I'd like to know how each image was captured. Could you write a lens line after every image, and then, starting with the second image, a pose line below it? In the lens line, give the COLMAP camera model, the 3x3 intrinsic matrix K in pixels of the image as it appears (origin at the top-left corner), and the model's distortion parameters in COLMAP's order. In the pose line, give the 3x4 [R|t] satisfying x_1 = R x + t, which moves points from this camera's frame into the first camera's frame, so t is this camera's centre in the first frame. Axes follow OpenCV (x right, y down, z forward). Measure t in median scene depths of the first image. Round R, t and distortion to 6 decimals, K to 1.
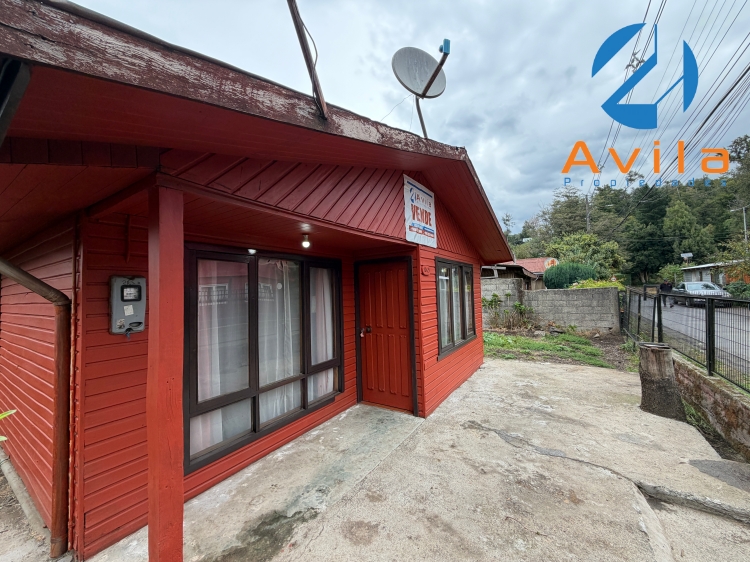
lens RADIAL K [[296.4, 0, 373.4], [0, 296.4, 281.5], [0, 0, 1]] dist [0.000743, -0.000335]
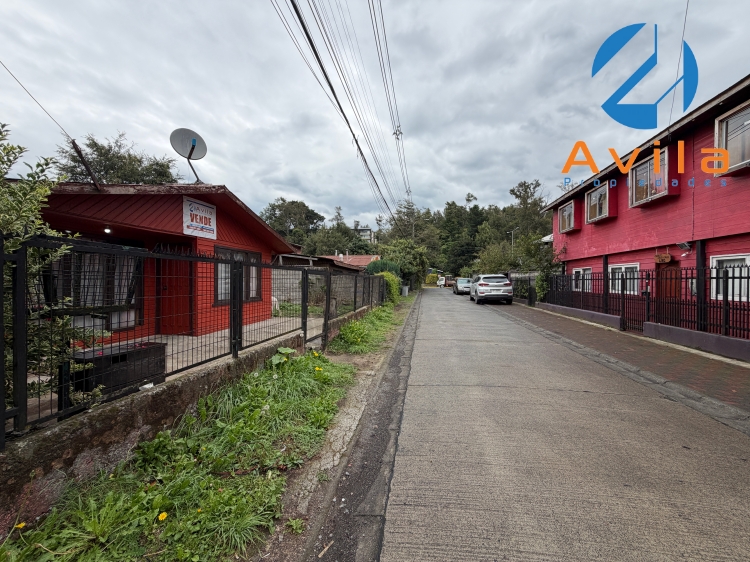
lens RADIAL K [[296.4, 0, 373.4], [0, 296.4, 281.5], [0, 0, 1]] dist [0.000743, -0.000335]
pose [[0.922005, 0.034102, 0.385674, 0.542168], [-0.044501, 0.998846, 0.018064, 0.070430], [-0.384613, -0.033818, 0.922458, -1.205610]]
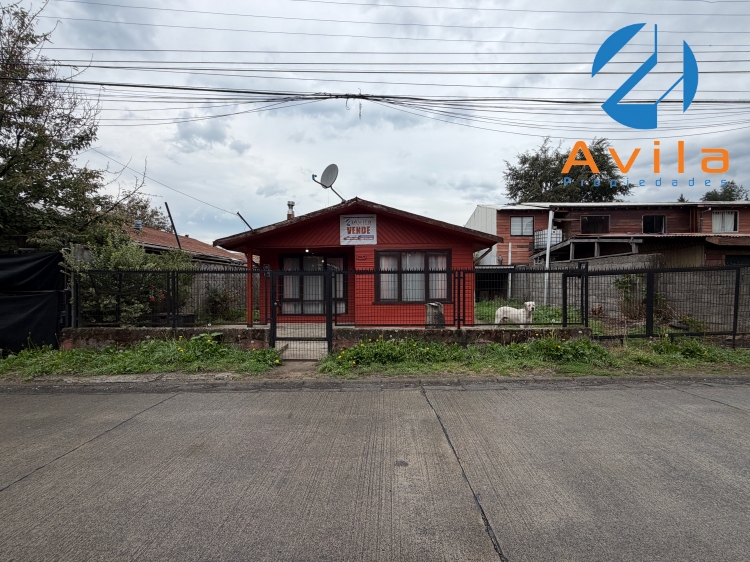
lens RADIAL K [[334.8, 0, 379.0], [0, 334.8, 277.7], [0, 0, 1]] dist [0.000988, 0.000046]
pose [[0.539348, 0.019441, -0.841859, 2.732959], [0.016618, 0.999293, 0.033723, 0.033171], [0.841919, -0.032178, 0.538644, -0.159314]]
